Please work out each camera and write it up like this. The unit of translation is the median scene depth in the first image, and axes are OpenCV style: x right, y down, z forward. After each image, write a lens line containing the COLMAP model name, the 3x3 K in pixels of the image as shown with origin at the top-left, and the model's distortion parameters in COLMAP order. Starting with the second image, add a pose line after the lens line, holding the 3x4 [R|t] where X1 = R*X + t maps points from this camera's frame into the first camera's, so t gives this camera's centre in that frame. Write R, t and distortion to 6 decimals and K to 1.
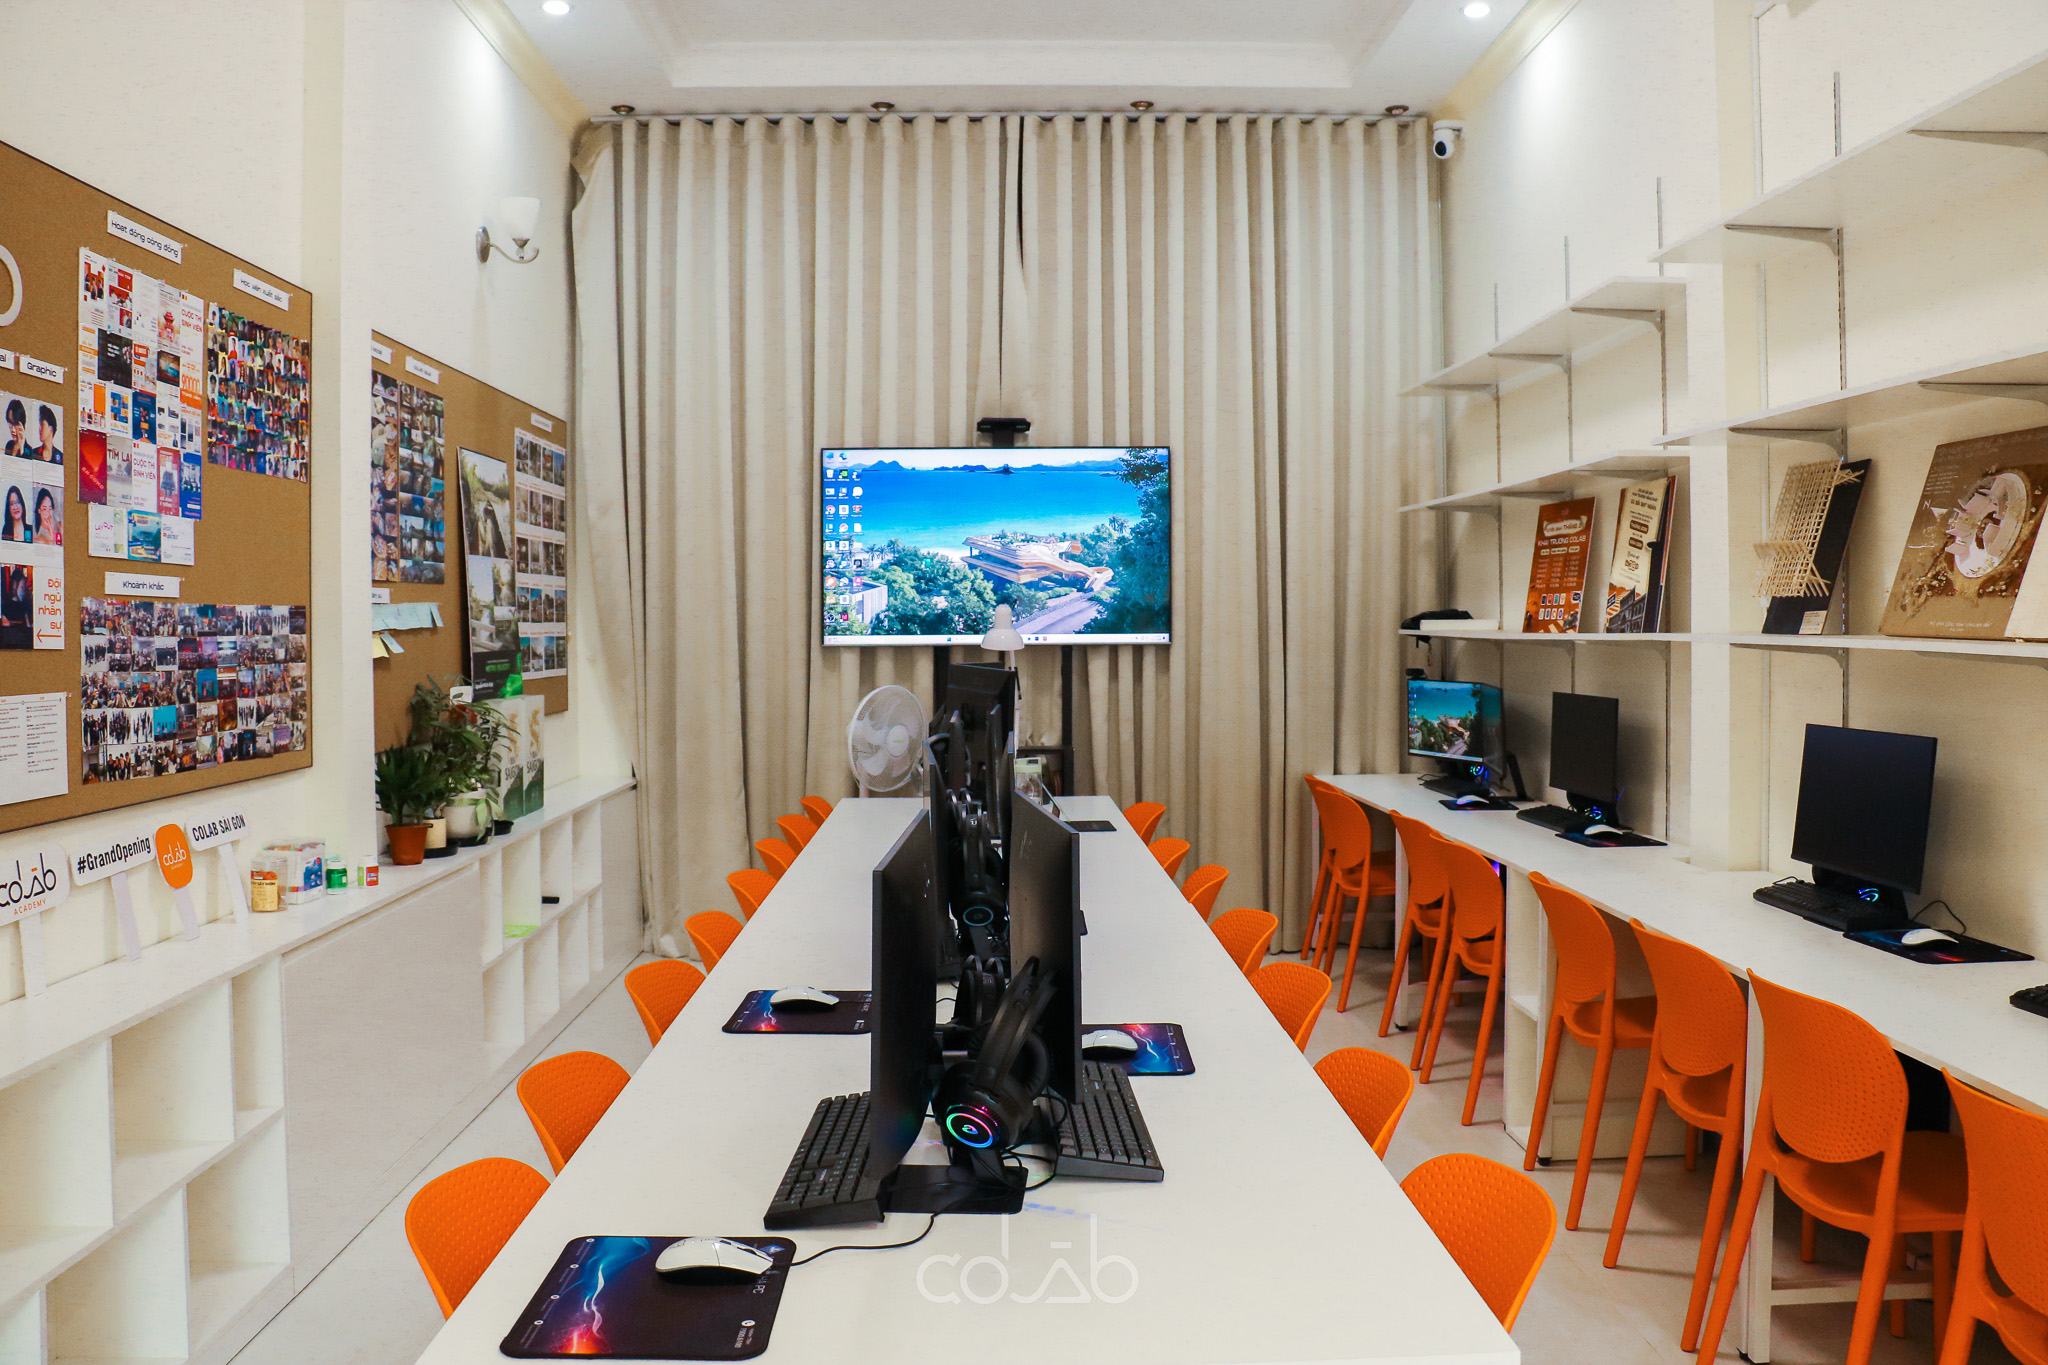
lens RADIAL K [[1654.8, 0, 1018.1], [0, 1654.8, 651.6], [0, 0, 1]] dist [-0.194959, 0.148305]
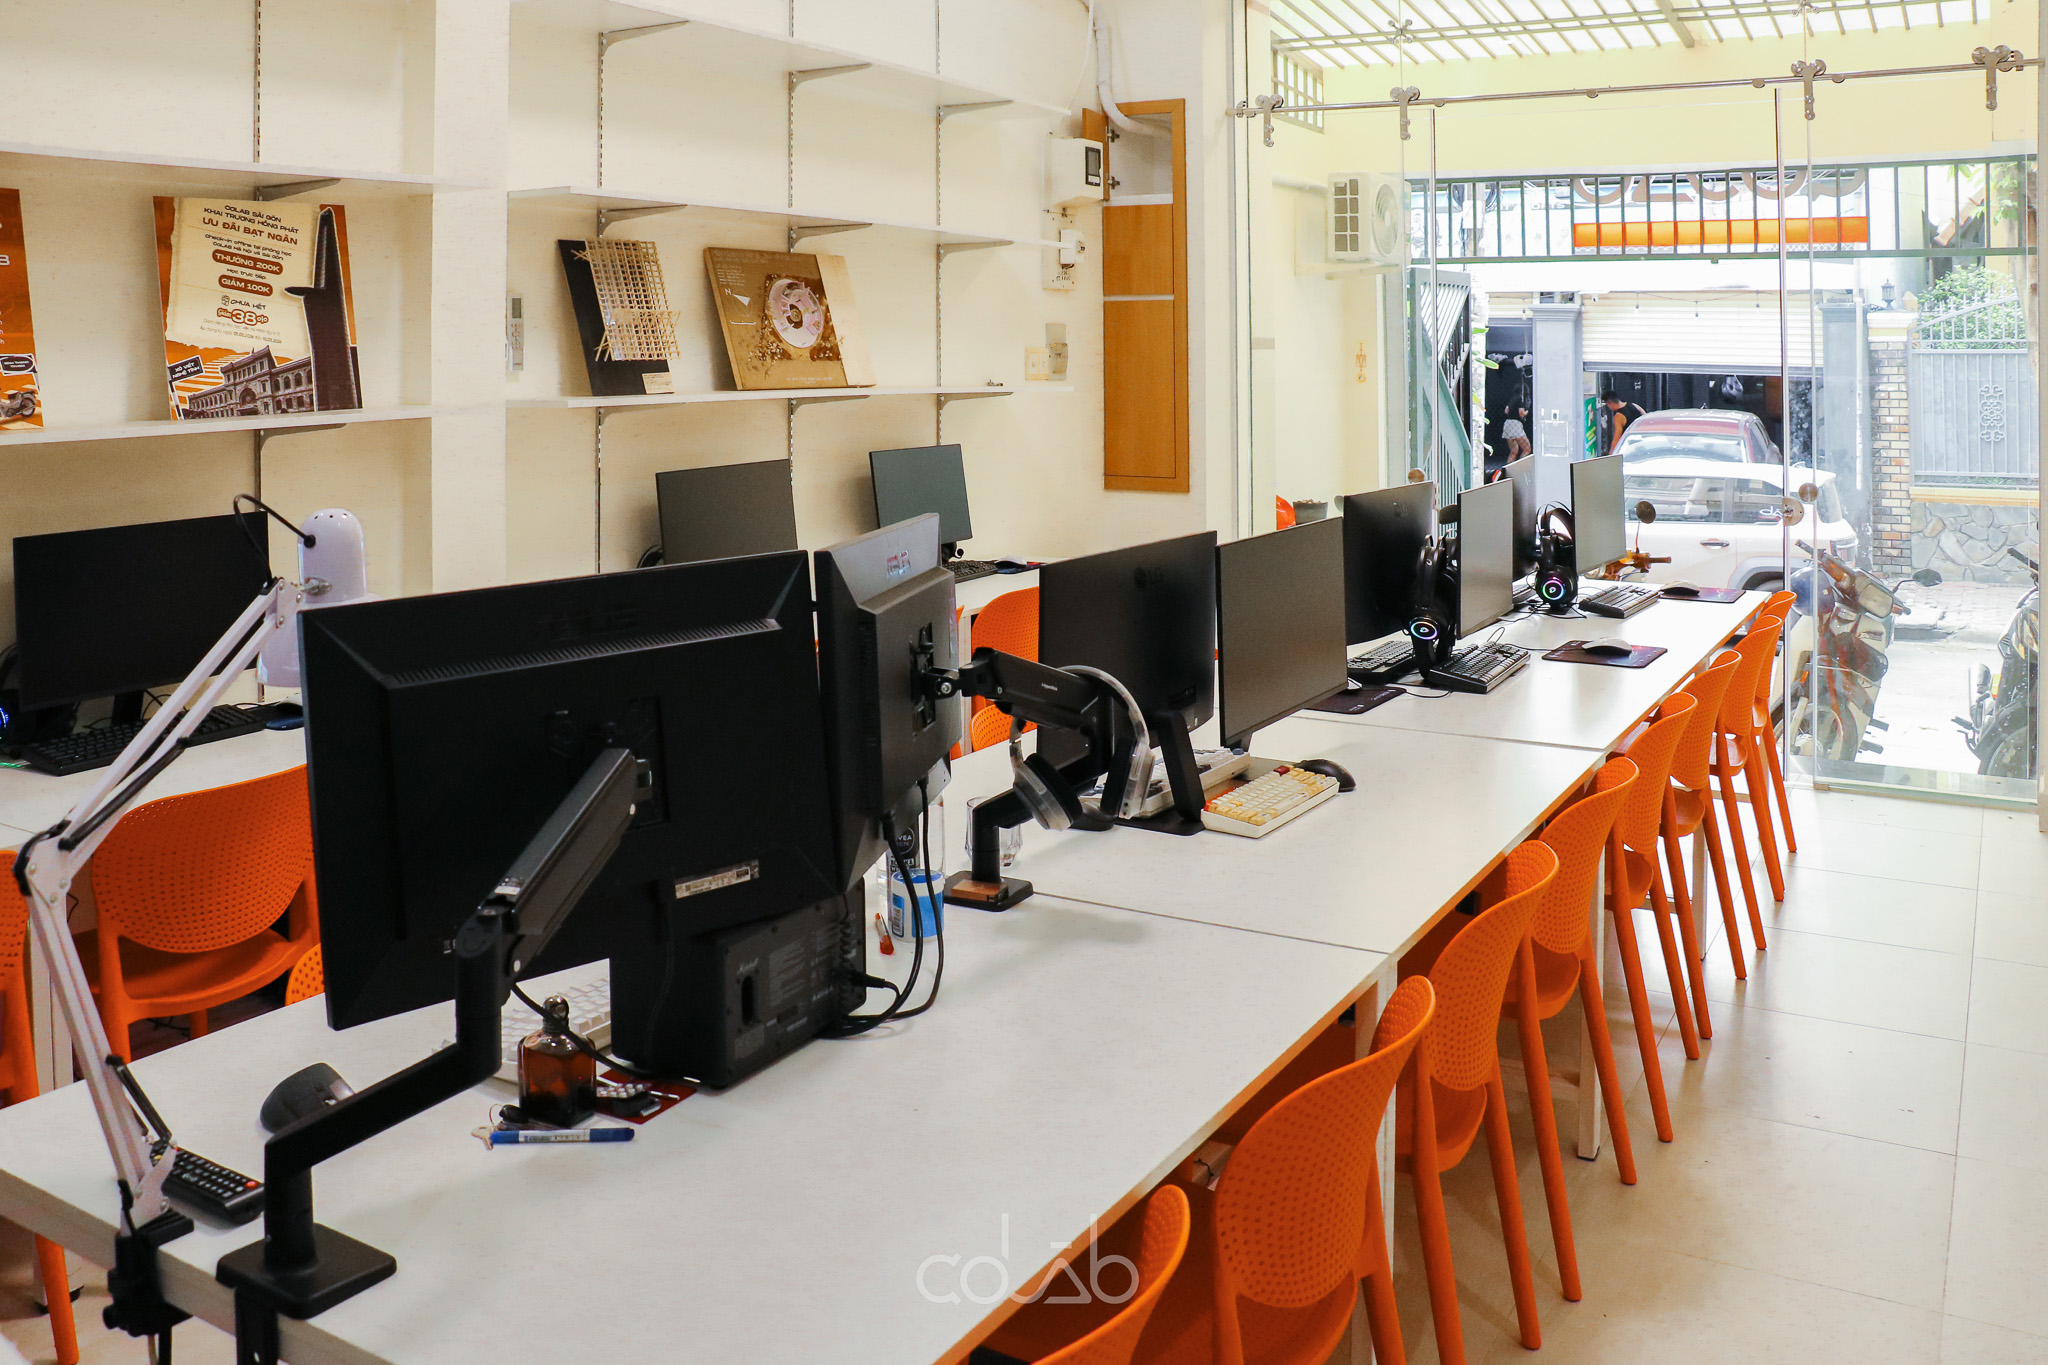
lens RADIAL K [[1711.9, 0, 1027.7], [0, 1711.9, 470.0], [0, 0, 1]] dist [-0.216759, 0.198576]
pose [[-0.839067, -0.030848, 0.543153, -0.393722], [0.016555, 0.996481, 0.082169, -0.054467], [-0.543776, 0.077937, -0.835604, 1.914669]]
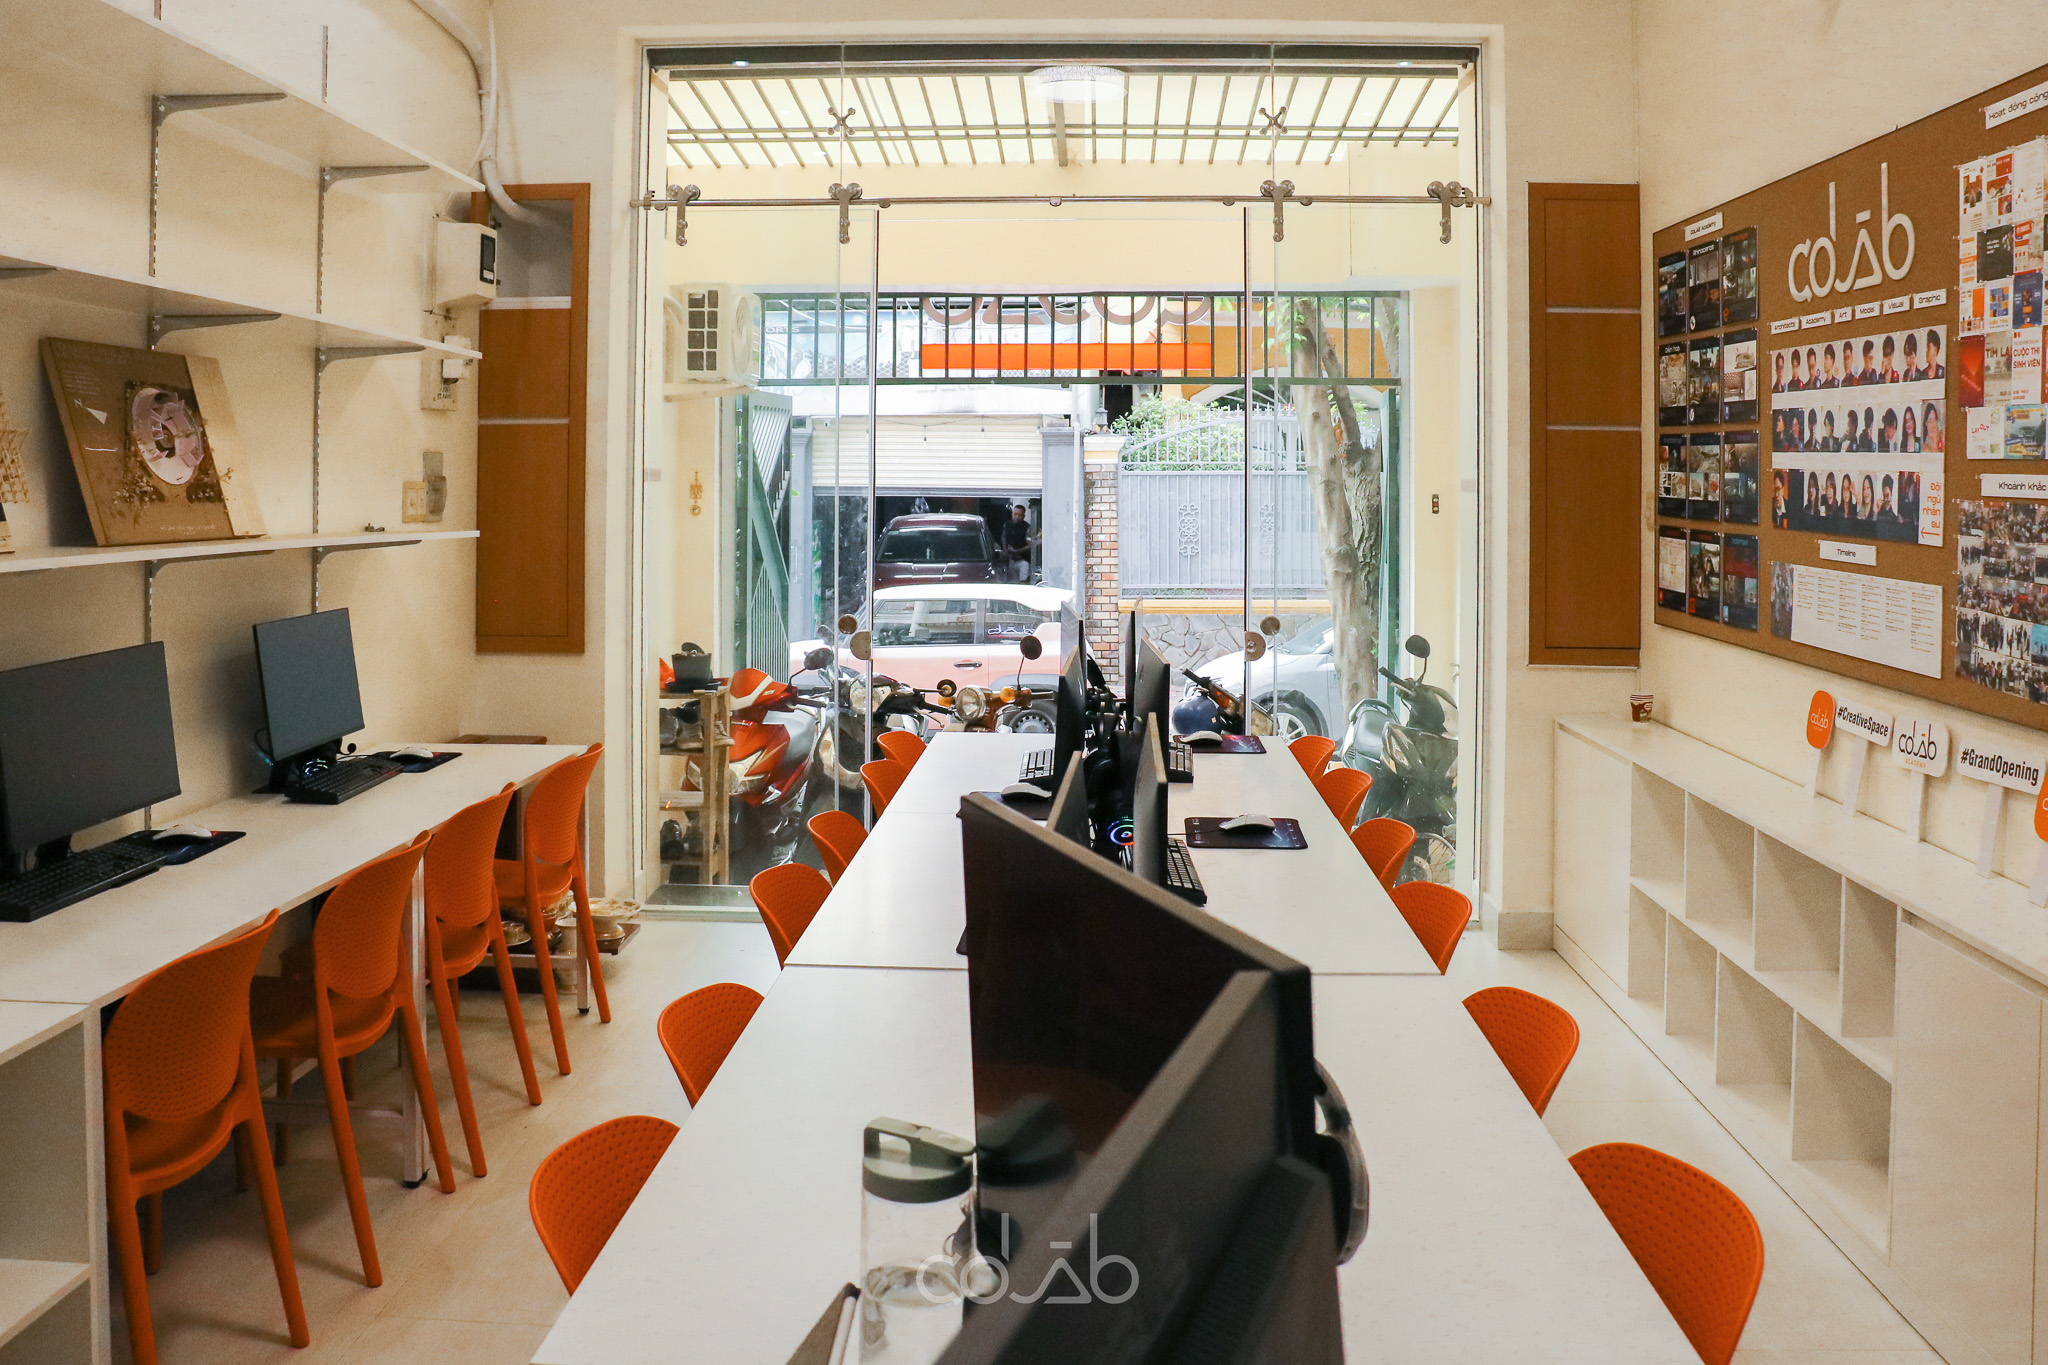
lens RADIAL K [[1691.9, 0, 1042.3], [0, 1691.9, 496.9], [0, 0, 1]] dist [-0.209987, 0.191995]
pose [[-0.997788, 0.005308, 0.066258, -0.045398], [0.007458, 0.999452, 0.032247, -0.062443], [-0.066050, 0.032669, -0.997281, 1.748427]]
